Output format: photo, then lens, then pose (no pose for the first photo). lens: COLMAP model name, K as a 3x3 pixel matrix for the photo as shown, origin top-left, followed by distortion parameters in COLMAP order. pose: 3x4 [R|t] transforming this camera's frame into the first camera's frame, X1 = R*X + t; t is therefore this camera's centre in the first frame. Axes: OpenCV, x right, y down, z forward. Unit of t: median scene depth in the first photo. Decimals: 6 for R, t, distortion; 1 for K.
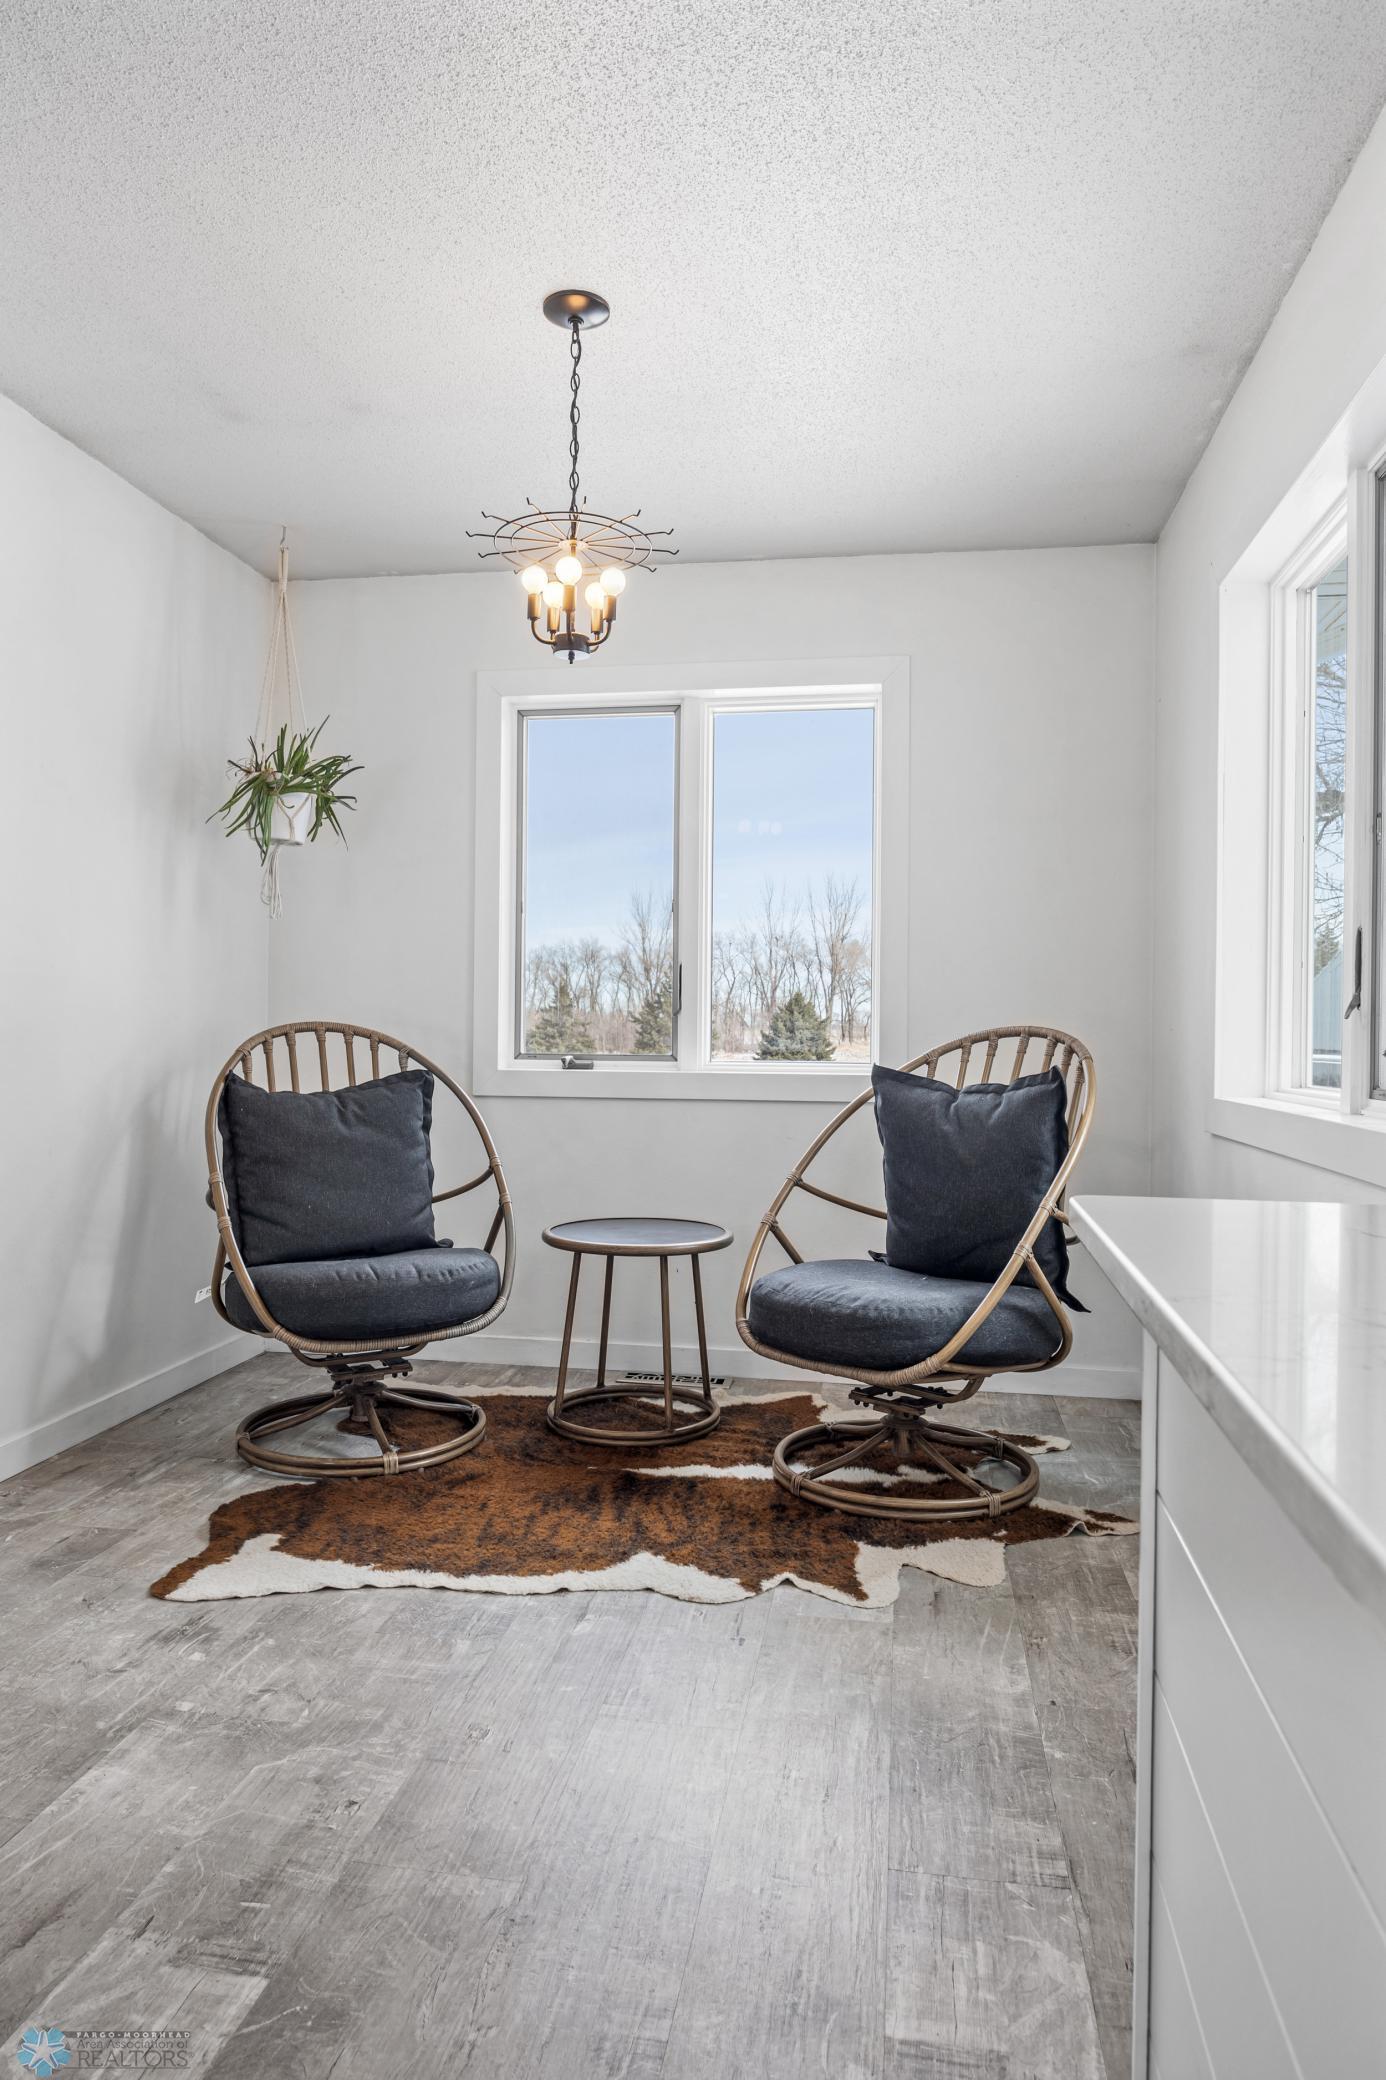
lens RADIAL K [[1313.1, 0, 694.2], [0, 1313.1, 1026.0], [0, 0, 1]] dist [-0.007211, 0.002539]
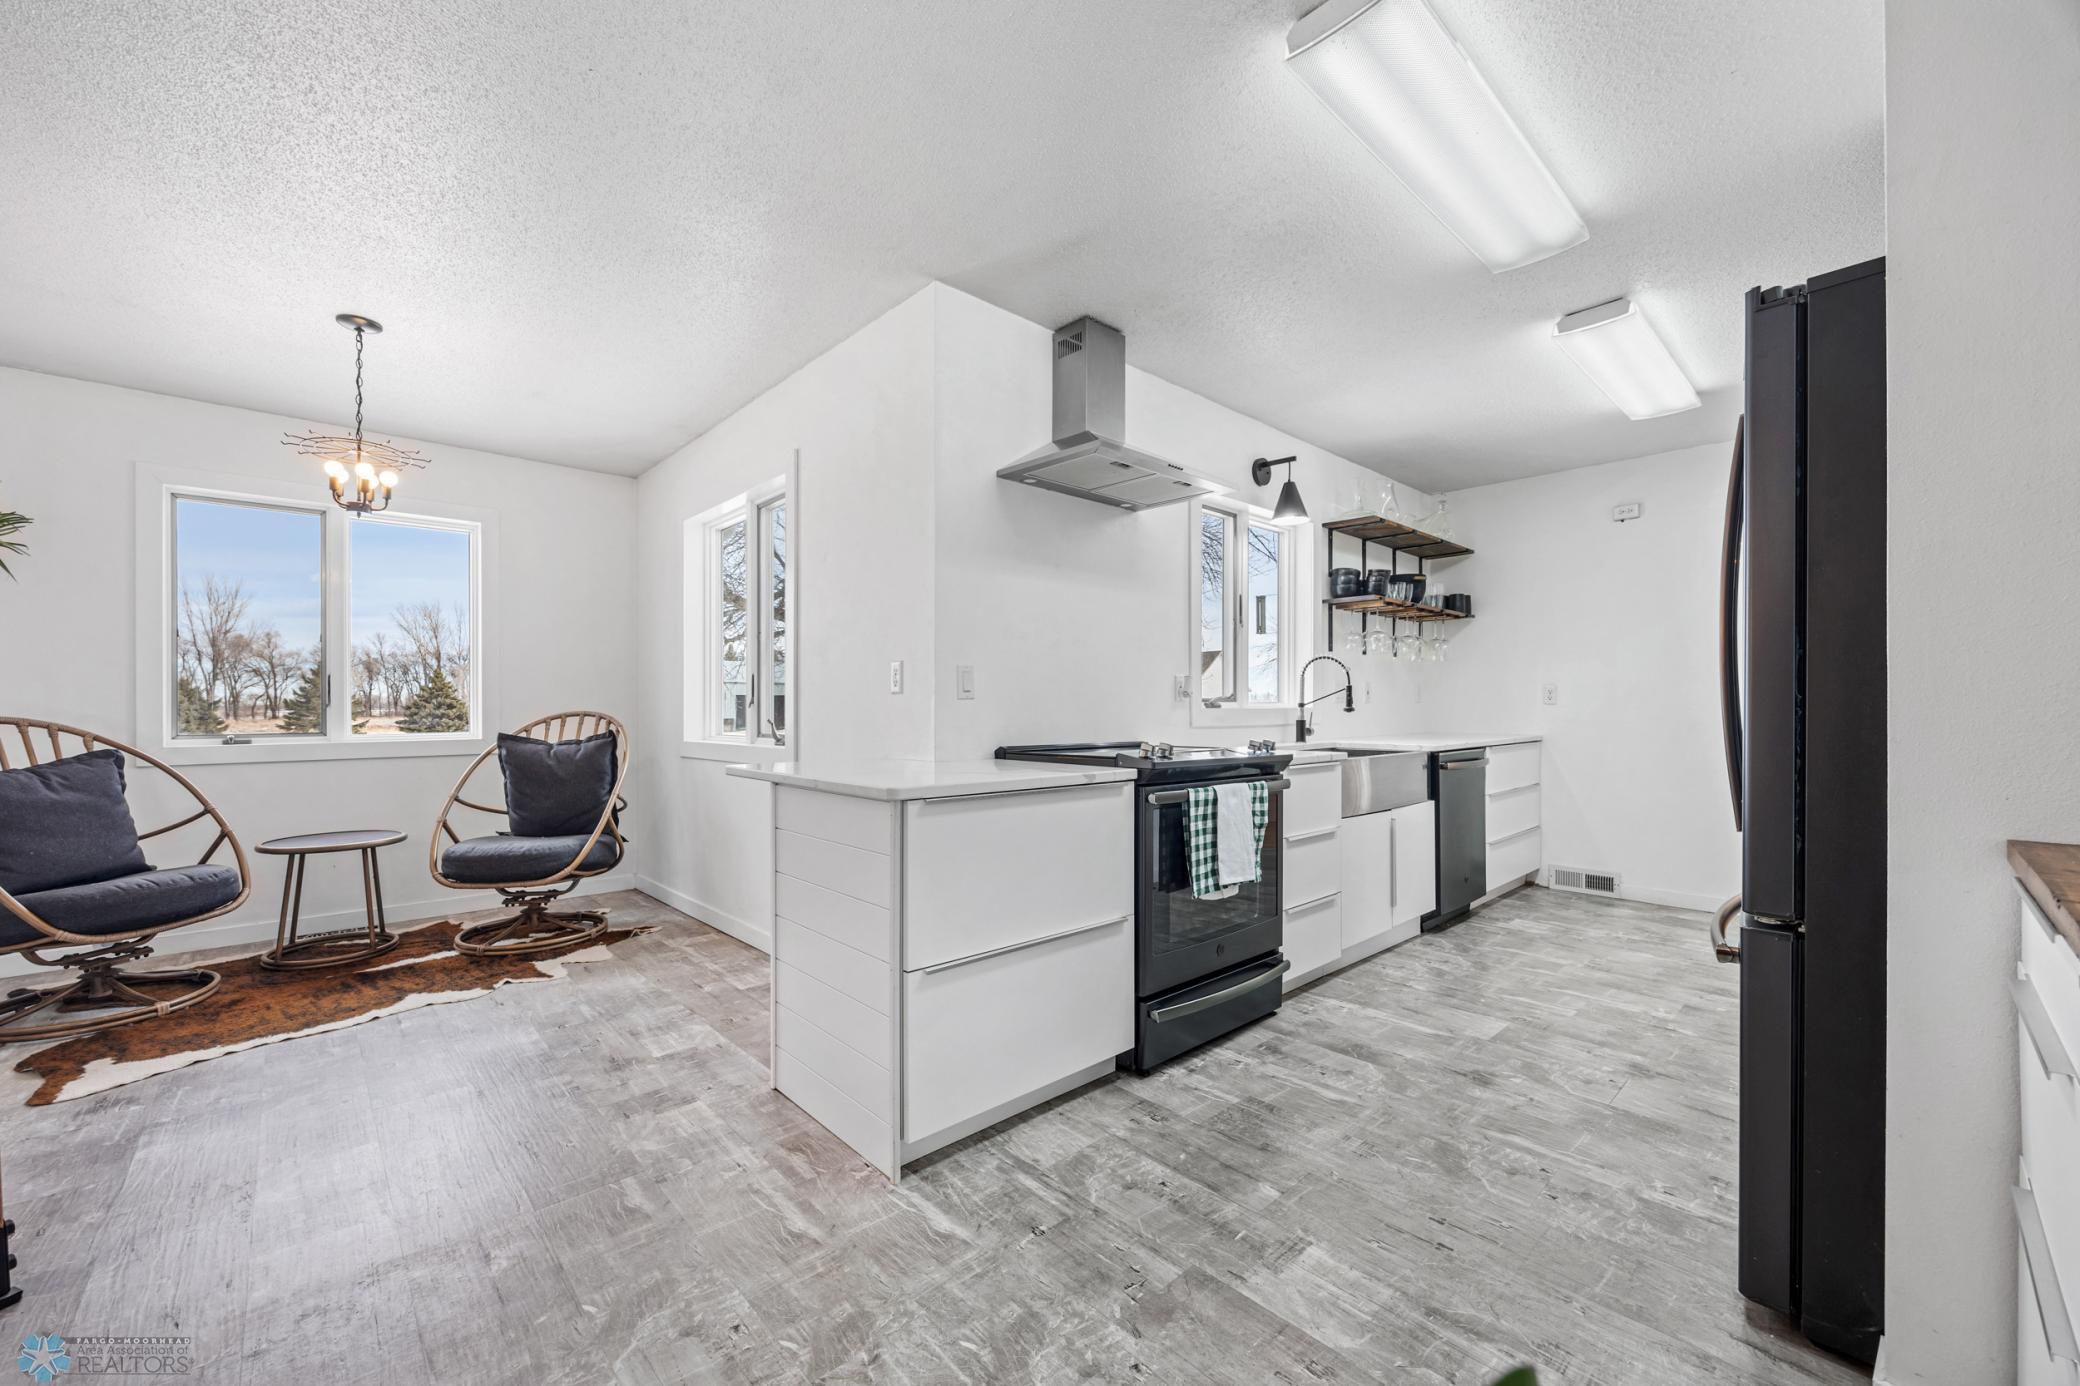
lens RADIAL K [[795.5, 0, 1039.6], [0, 795.5, 704.8], [0, 0, 1]] dist [0.002272, -0.000033]
pose [[0.607546, -0.010839, 0.794211, -0.336677], [0.008615, 0.999938, 0.007057, -0.013637], [-0.794238, 0.002554, 0.607601, -0.355374]]
